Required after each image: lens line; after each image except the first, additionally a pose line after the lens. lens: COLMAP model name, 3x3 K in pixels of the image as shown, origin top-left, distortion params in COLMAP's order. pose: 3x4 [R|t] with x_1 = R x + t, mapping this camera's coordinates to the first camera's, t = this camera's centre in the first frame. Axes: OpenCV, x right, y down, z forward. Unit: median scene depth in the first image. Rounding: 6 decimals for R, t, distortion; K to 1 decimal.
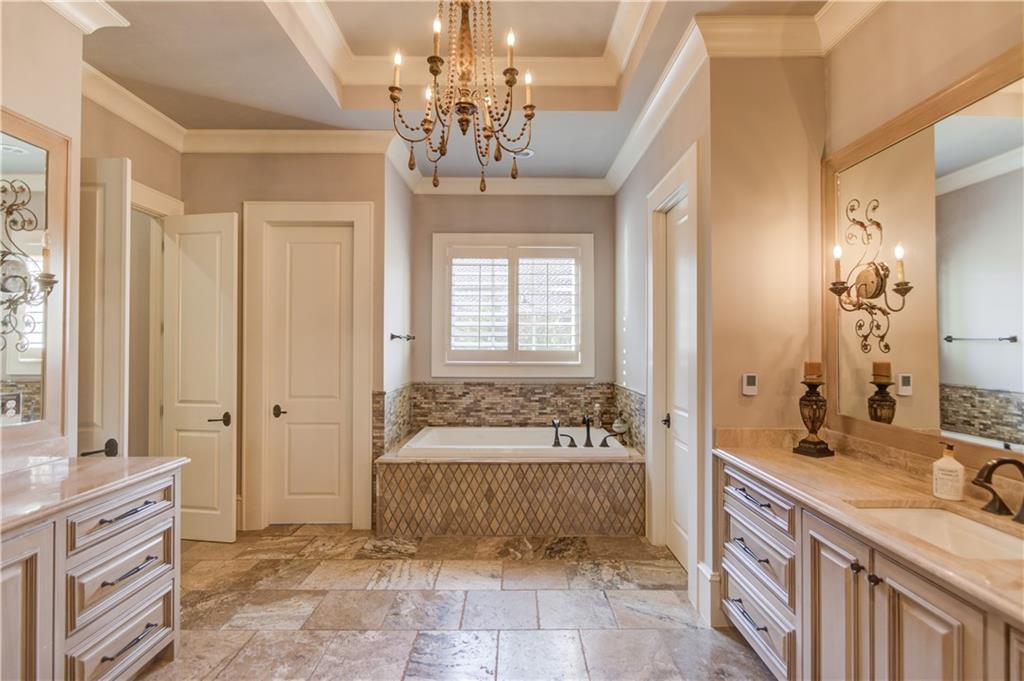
lens RADIAL K [[498.1, 0, 512.0], [0, 498.1, 340.5], [0, 0, 1]] dist [-0.002508, 0.000210]
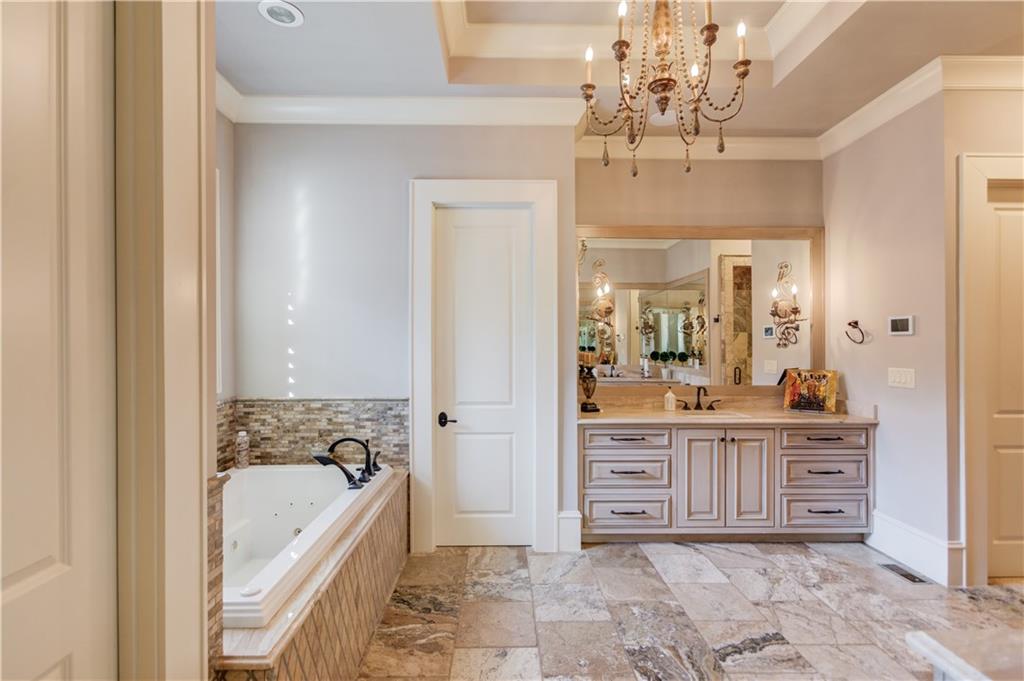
lens RADIAL K [[498.1, 0, 512.0], [0, 498.1, 340.5], [0, 0, 1]] dist [-0.002508, 0.000210]
pose [[-0.026285, -0.001322, 0.999654, -0.763722], [-0.005836, 0.999982, 0.001169, 0.002541], [-0.999637, -0.005803, -0.026292, 0.986355]]
